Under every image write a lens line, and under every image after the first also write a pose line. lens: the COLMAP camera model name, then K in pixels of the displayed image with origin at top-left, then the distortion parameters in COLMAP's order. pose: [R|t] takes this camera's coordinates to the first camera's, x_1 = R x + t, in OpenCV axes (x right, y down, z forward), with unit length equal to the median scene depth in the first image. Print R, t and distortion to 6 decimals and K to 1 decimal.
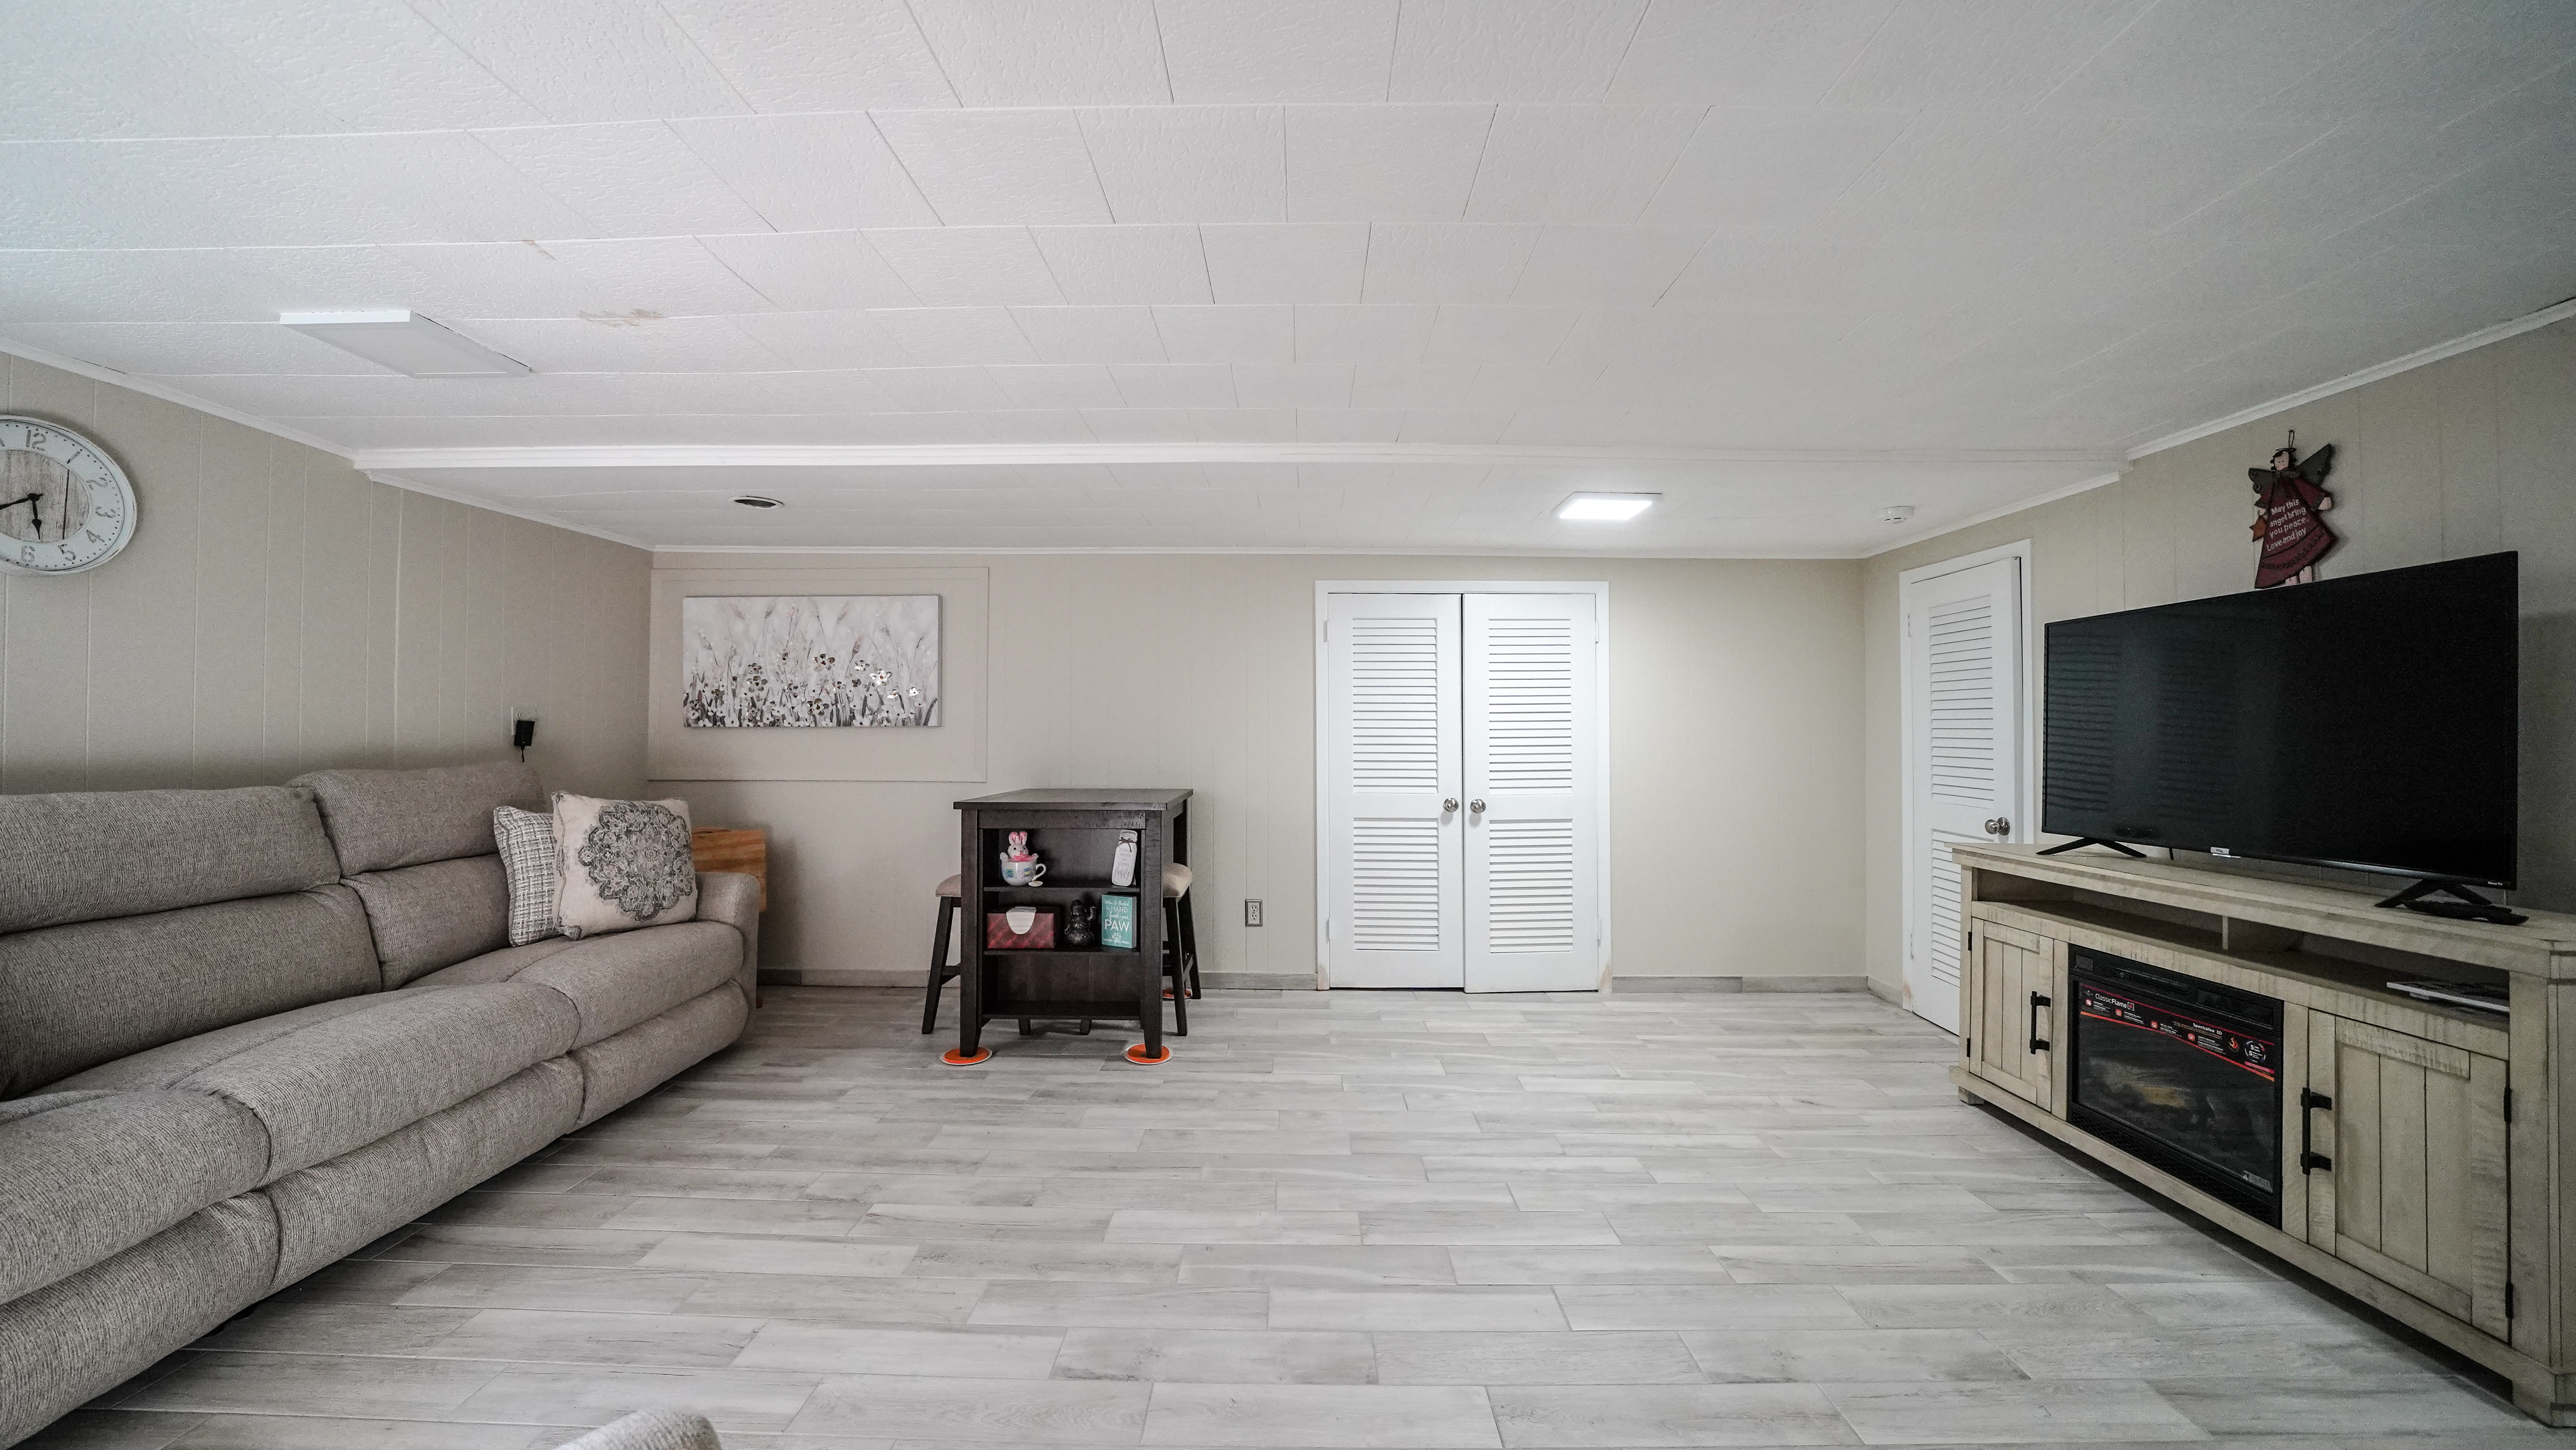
lens RADIAL K [[899.9, 0, 1288.0], [0, 899.9, 725.0], [0, 0, 1]] dist [-0.026275, 0.003306]
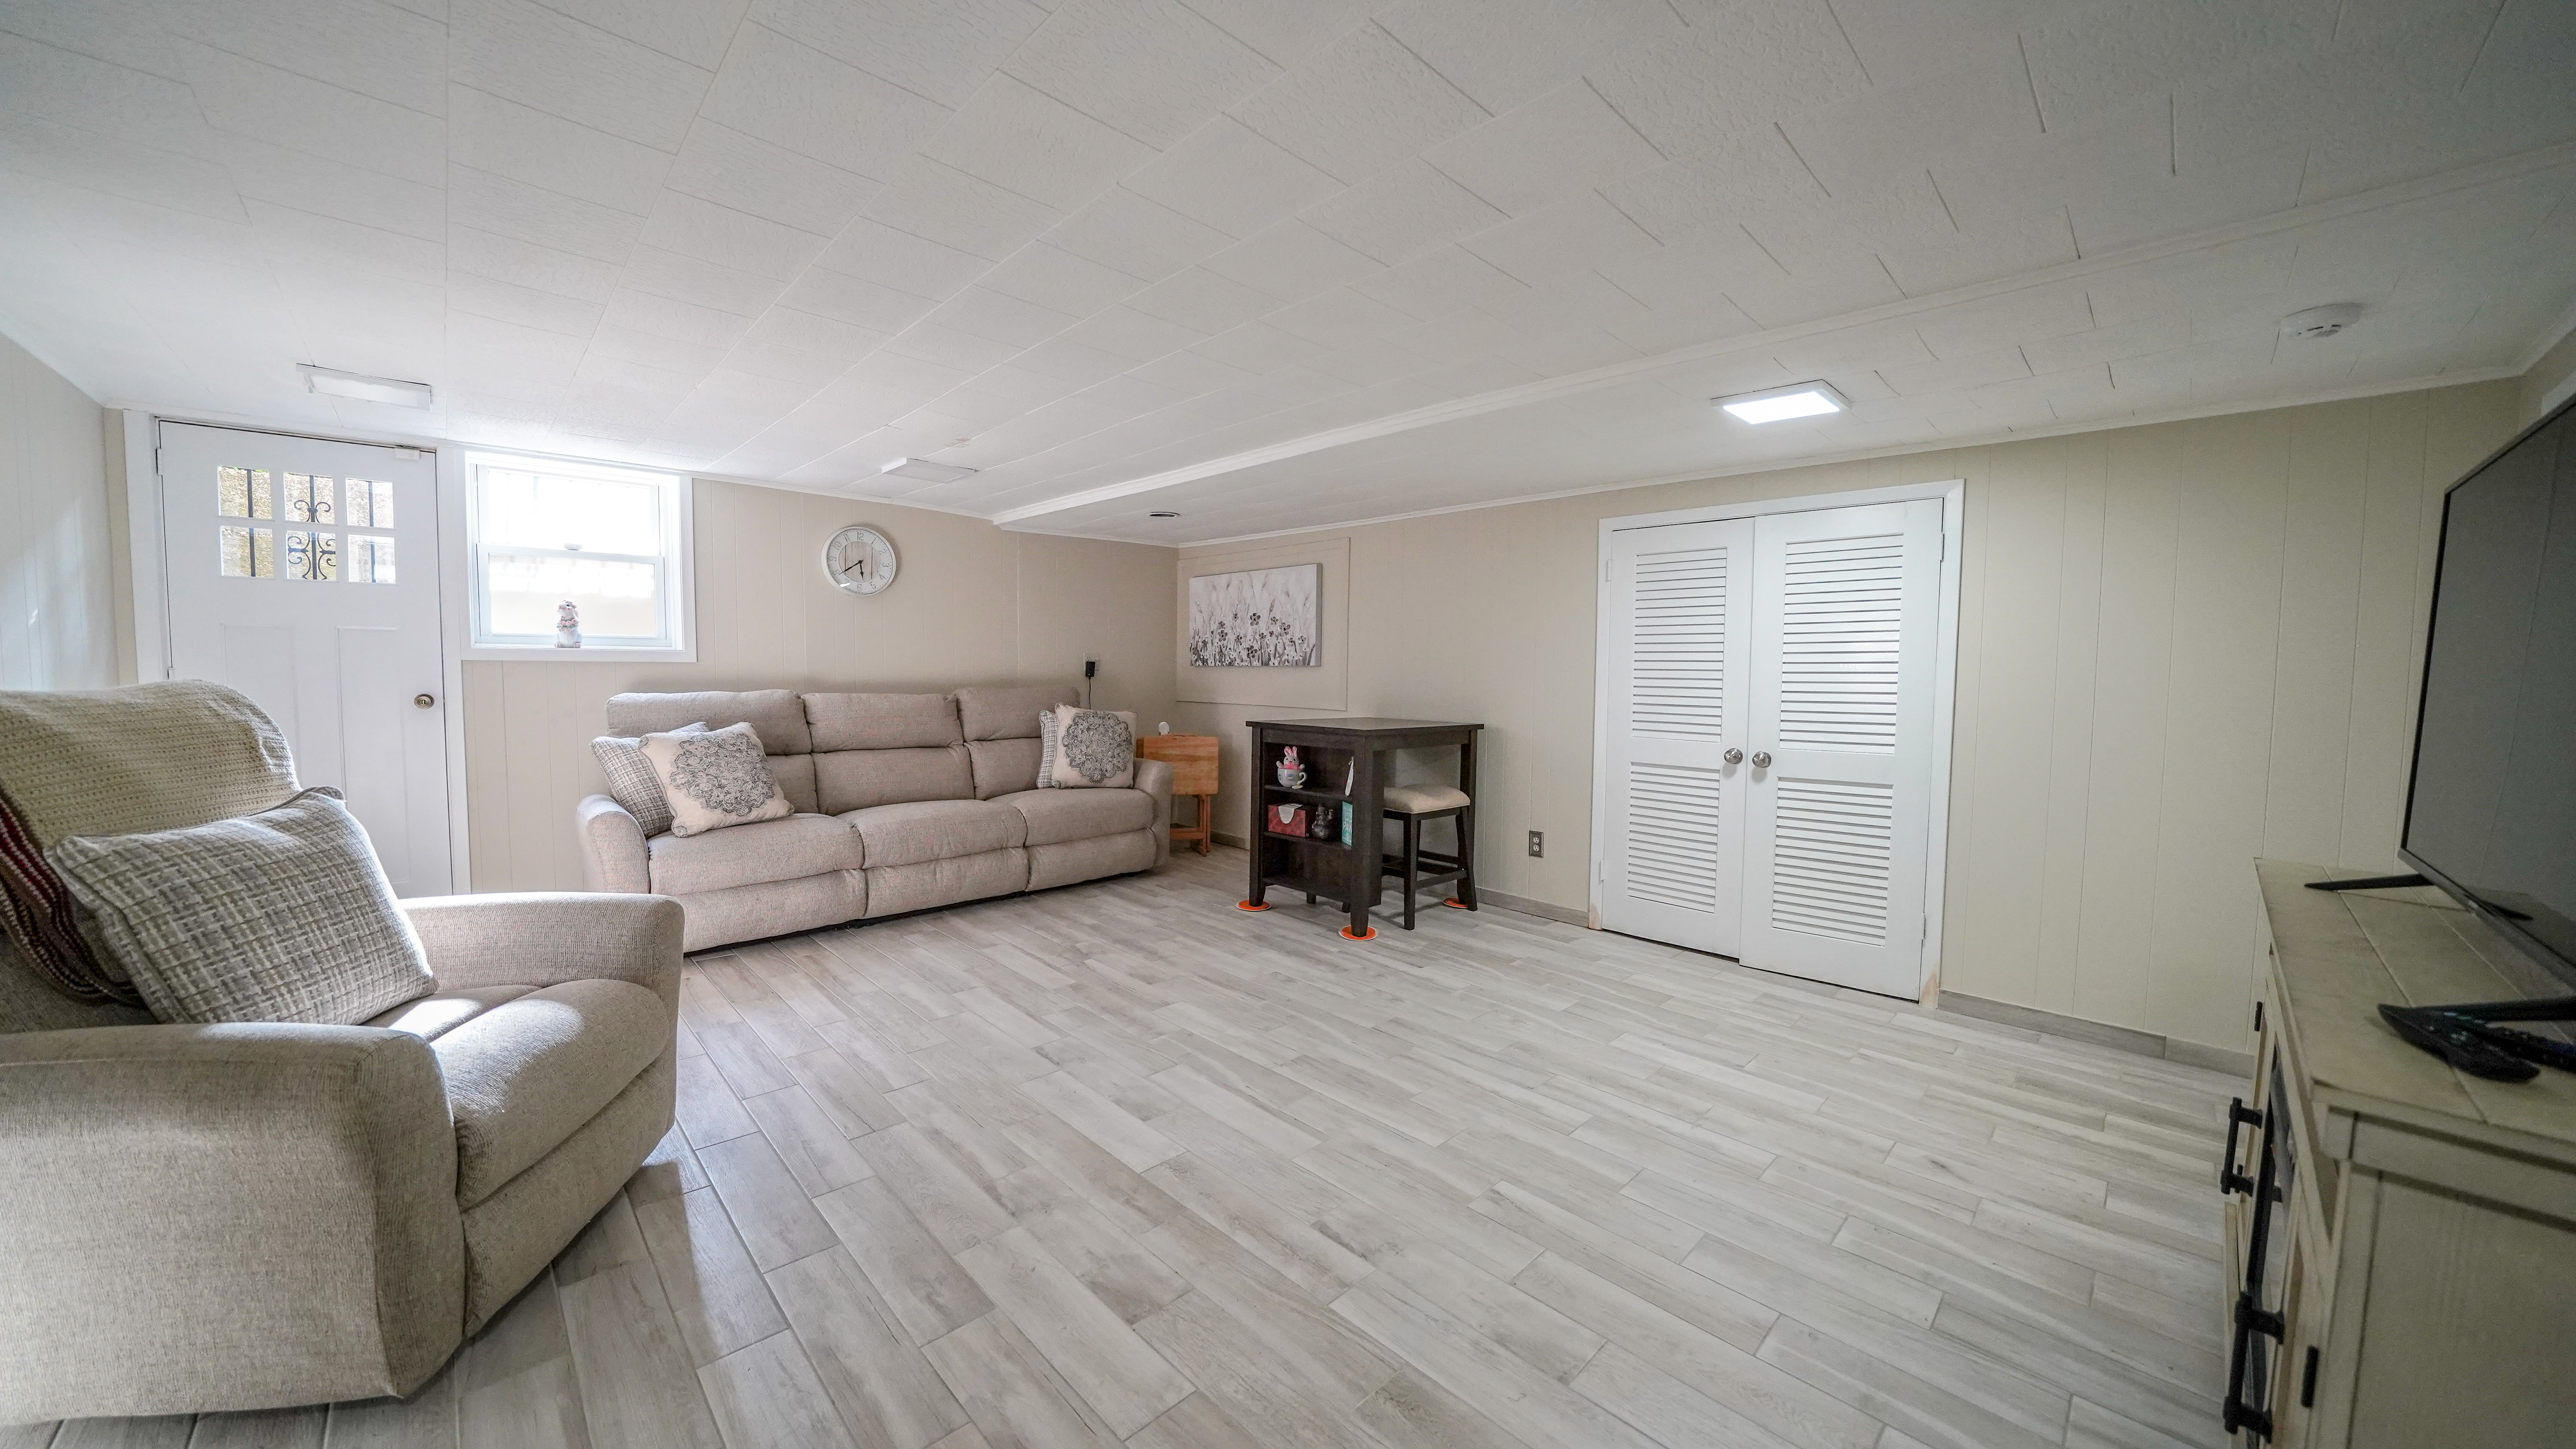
lens RADIAL K [[875.6, 0, 1288.0], [0, 875.6, 724.5], [0, 0, 1]] dist [-0.021861, -0.000030]
pose [[0.714034, 0.050248, -0.698305, 0.606978], [-0.004450, 0.997727, 0.067243, 0.000728], [0.700097, -0.044907, 0.712635, 0.090825]]
